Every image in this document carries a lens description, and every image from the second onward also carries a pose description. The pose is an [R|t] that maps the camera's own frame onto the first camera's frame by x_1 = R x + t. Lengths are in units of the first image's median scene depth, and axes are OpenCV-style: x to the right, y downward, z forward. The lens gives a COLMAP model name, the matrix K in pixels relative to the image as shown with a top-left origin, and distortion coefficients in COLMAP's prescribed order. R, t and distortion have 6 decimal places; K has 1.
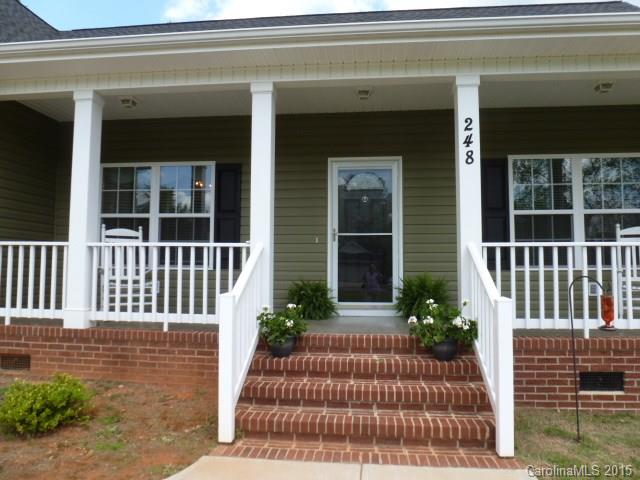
lens RADIAL K [[475.2, 0, 322.1], [0, 475.2, 241.7], [0, 0, 1]] dist [0.033744, 0.000754]
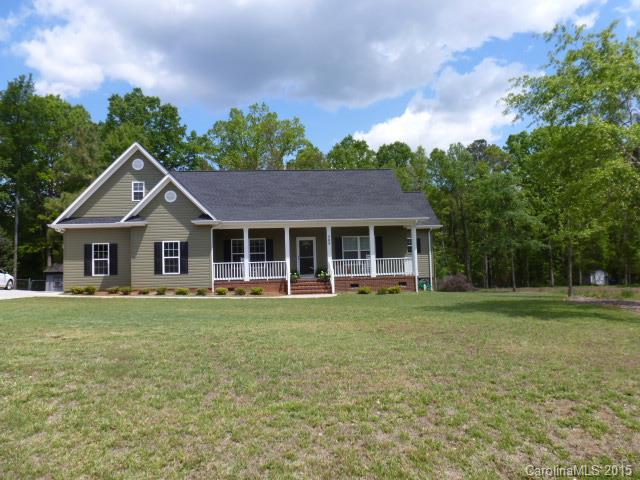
lens RADIAL K [[475.2, 0, 322.1], [0, 475.2, 241.7], [0, 0, 1]] dist [0.033744, 0.000754]
pose [[0.985361, -0.028169, 0.168137, -0.562125], [0.031151, 0.999400, -0.015119, -0.109023], [-0.167611, 0.020135, 0.985648, -3.678112]]
